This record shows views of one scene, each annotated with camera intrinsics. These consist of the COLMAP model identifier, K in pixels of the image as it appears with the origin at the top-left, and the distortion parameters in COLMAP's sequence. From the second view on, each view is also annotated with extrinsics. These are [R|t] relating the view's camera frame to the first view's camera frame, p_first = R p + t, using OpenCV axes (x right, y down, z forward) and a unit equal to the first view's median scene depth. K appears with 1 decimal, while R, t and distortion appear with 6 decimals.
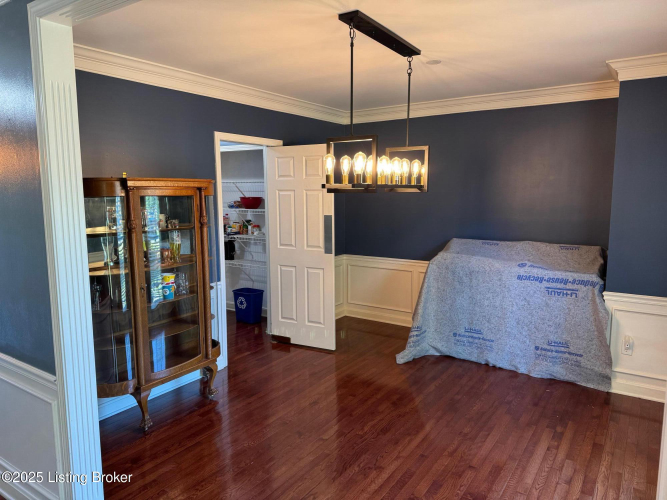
lens RADIAL K [[468.5, 0, 332.4], [0, 468.5, 250.1], [0, 0, 1]] dist [0.041933, -0.044288]
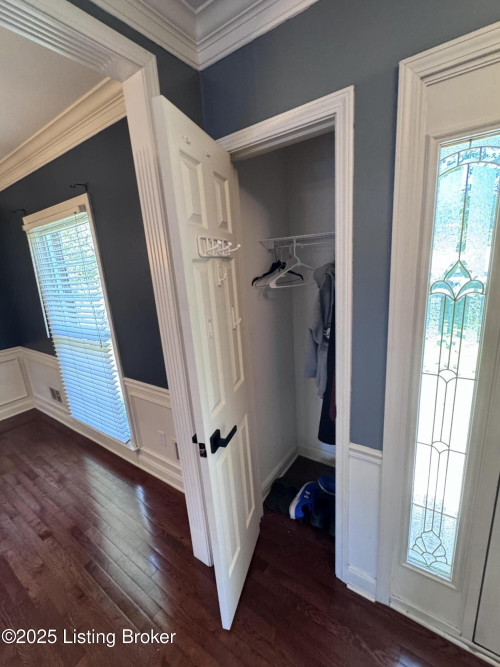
lens RADIAL K [[290.7, 0, 251.2], [0, 290.7, 331.7], [0, 0, 1]] dist [-0.003649, 0.000145]
pose [[0.011282, -0.242540, 0.970076, -0.176434], [0.203343, 0.950423, 0.235262, -0.012808], [-0.979043, 0.194604, 0.060041, 0.110403]]
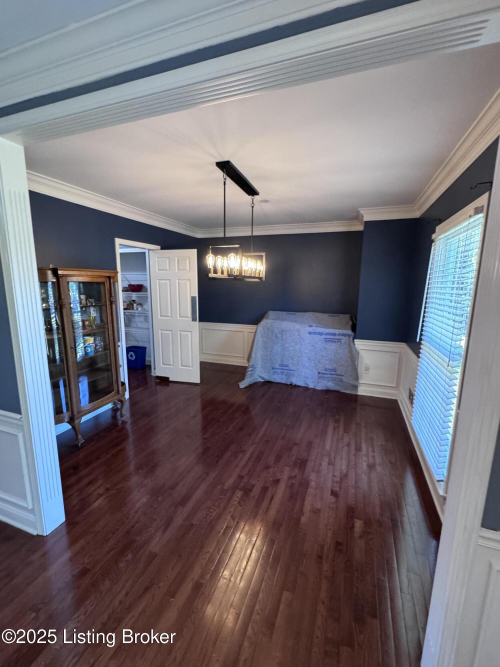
lens RADIAL K [[290.7, 0, 250.8], [0, 290.7, 333.4], [0, 0, 1]] dist [-0.003649, 0.000145]
pose [[0.969153, -0.028745, 0.244776, -0.083333], [0.017182, 0.998639, 0.049245, 0.003644], [-0.245858, -0.043520, 0.968328, 0.029638]]
